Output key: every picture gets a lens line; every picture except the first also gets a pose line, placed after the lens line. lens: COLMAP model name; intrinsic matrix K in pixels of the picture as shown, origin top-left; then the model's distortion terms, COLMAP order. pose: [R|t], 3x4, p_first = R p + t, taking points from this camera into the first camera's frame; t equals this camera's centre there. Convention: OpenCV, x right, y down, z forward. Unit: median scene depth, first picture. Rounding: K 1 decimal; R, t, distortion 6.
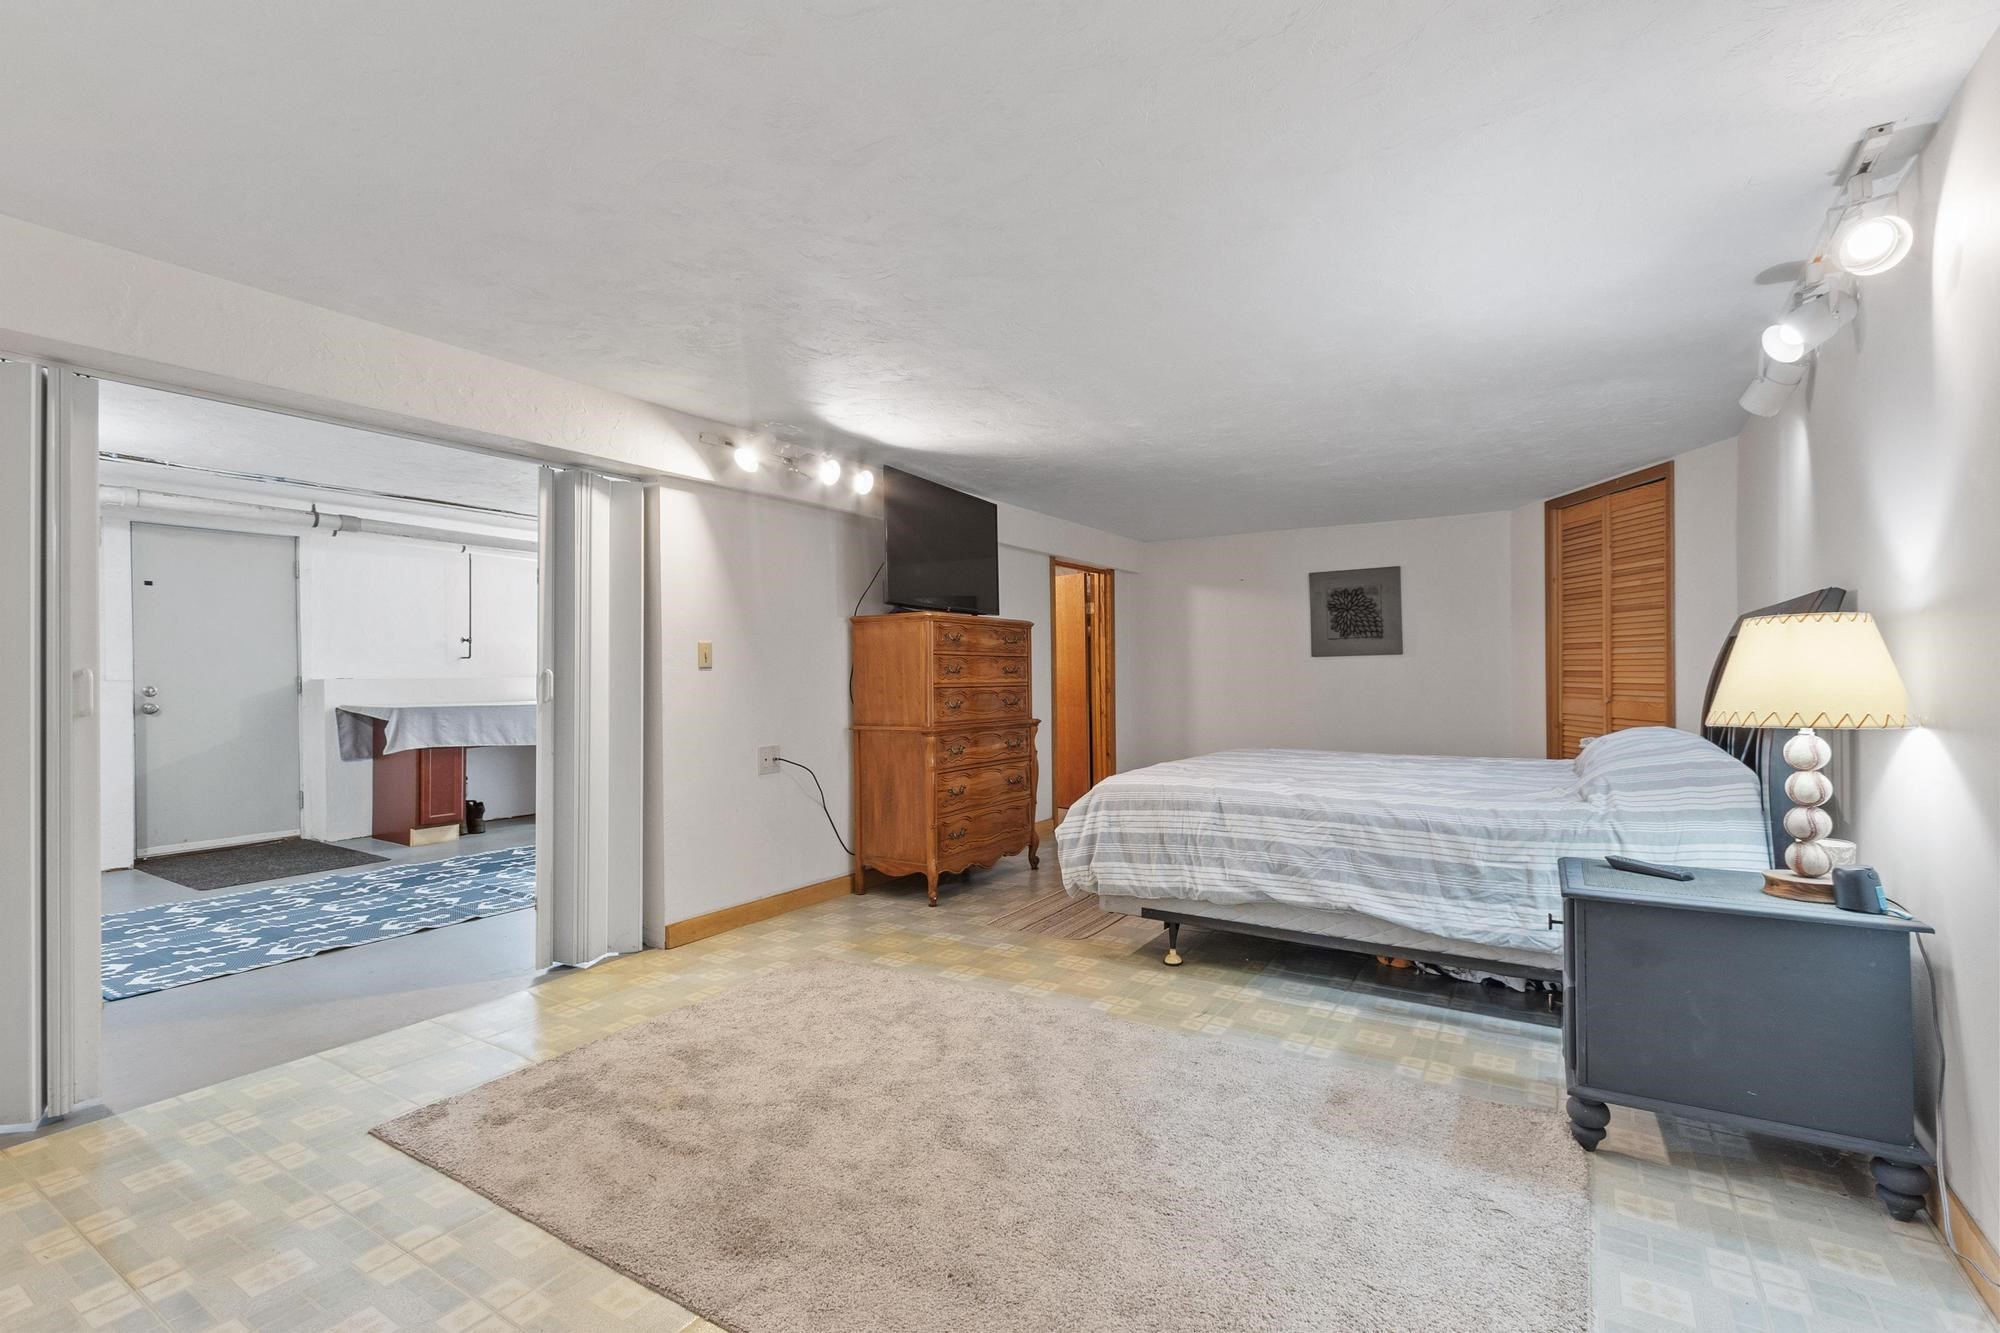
lens RADIAL K [[881.5, 0, 983.0], [0, 881.5, 669.2], [0, 0, 1]] dist [-0.003083, -0.000013]
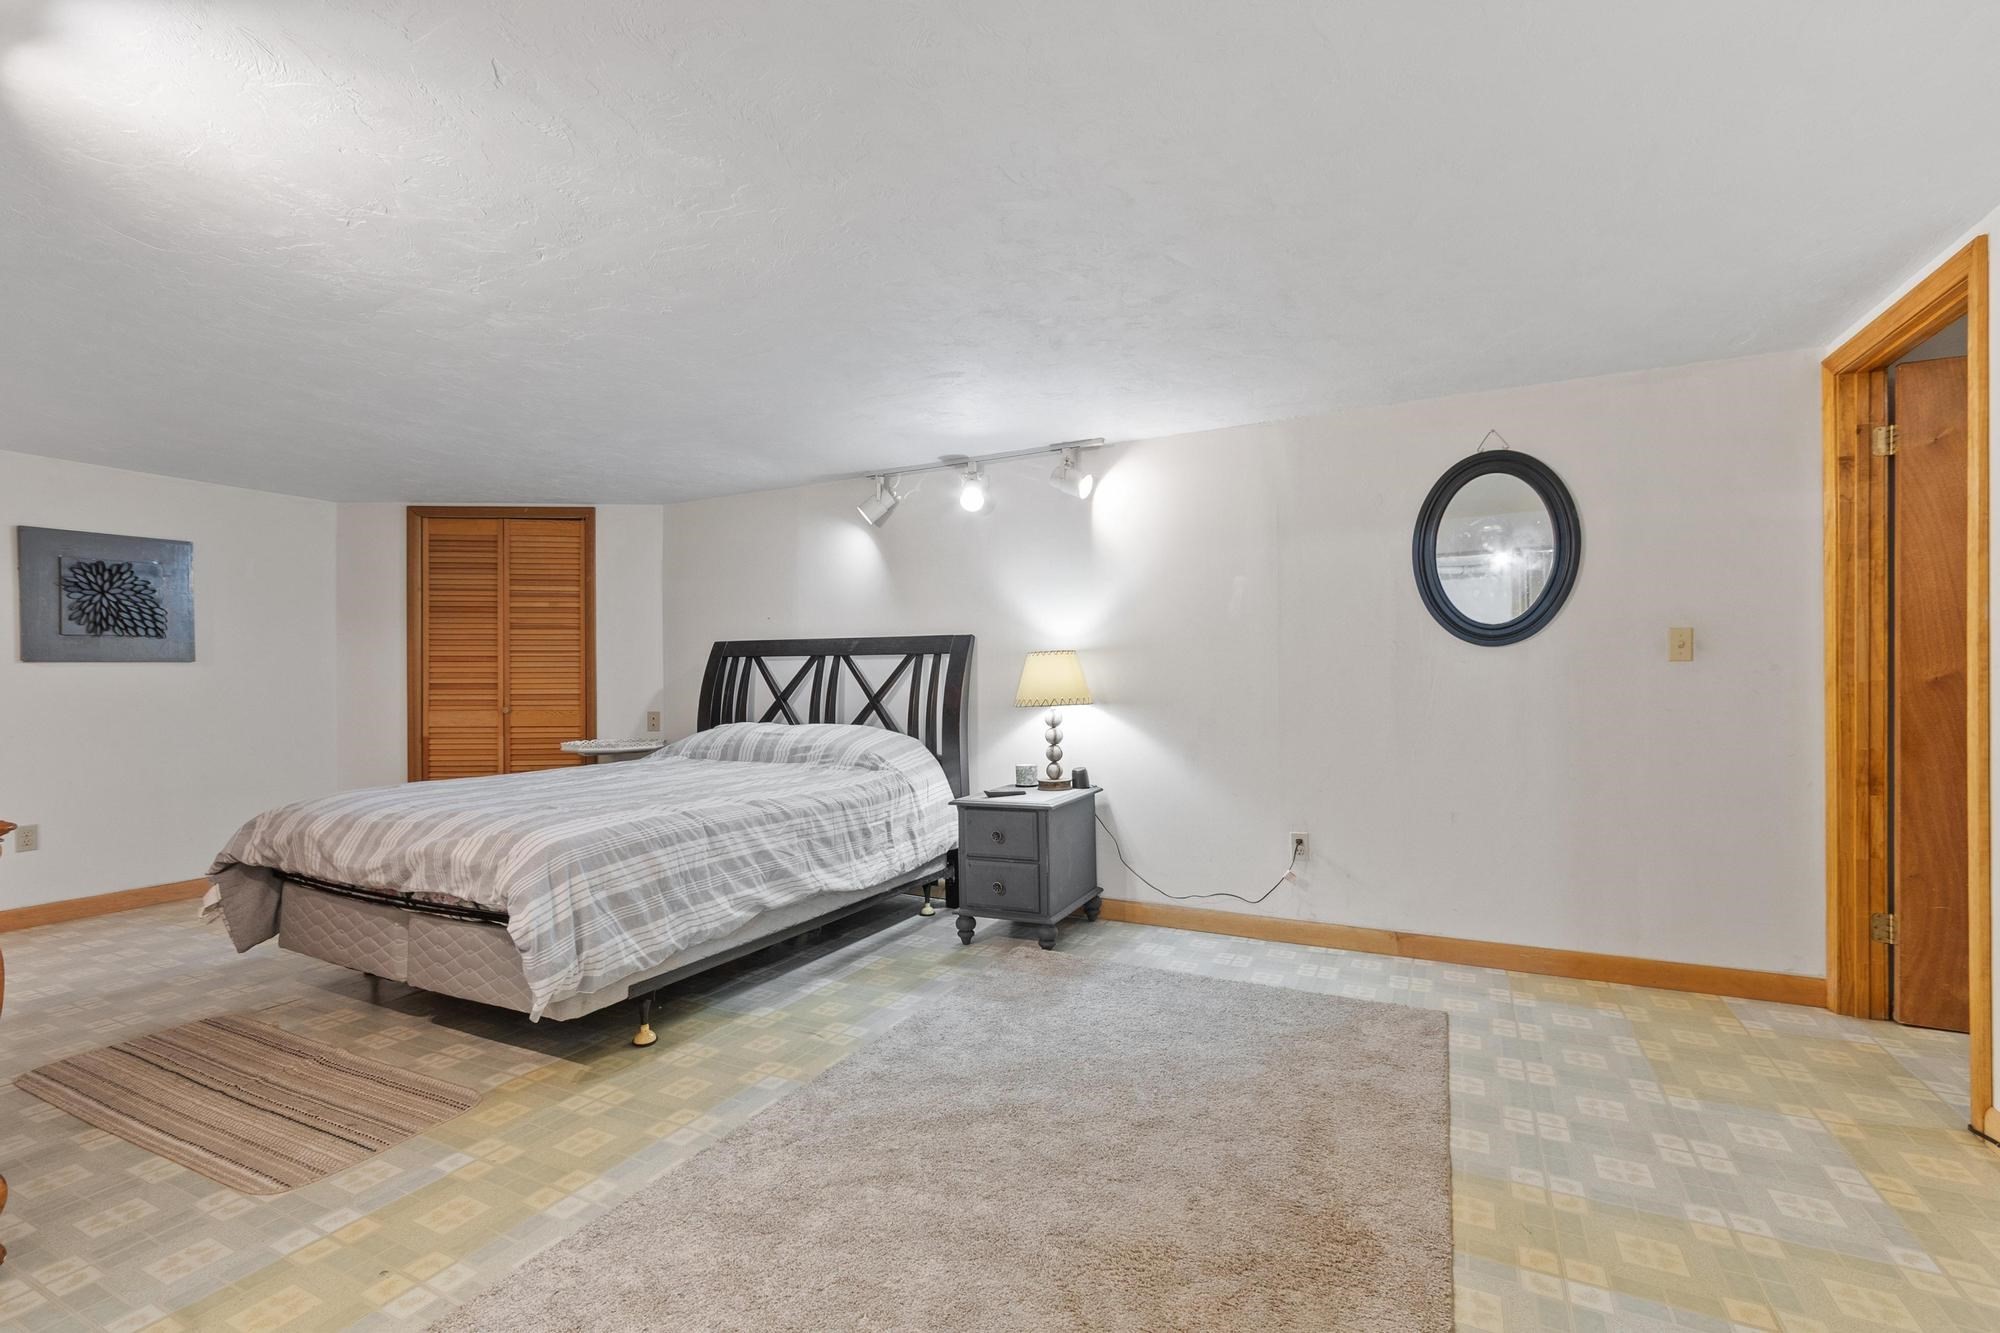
lens RADIAL K [[881.5, 0, 1004.2], [0, 881.5, 669.6], [0, 0, 1]] dist [-0.003083, -0.000013]
pose [[-0.102282, 0.019321, 0.994568, -0.606050], [0.003422, 0.999812, -0.019071, 0.010988], [-0.994750, 0.001453, -0.102329, 0.737774]]
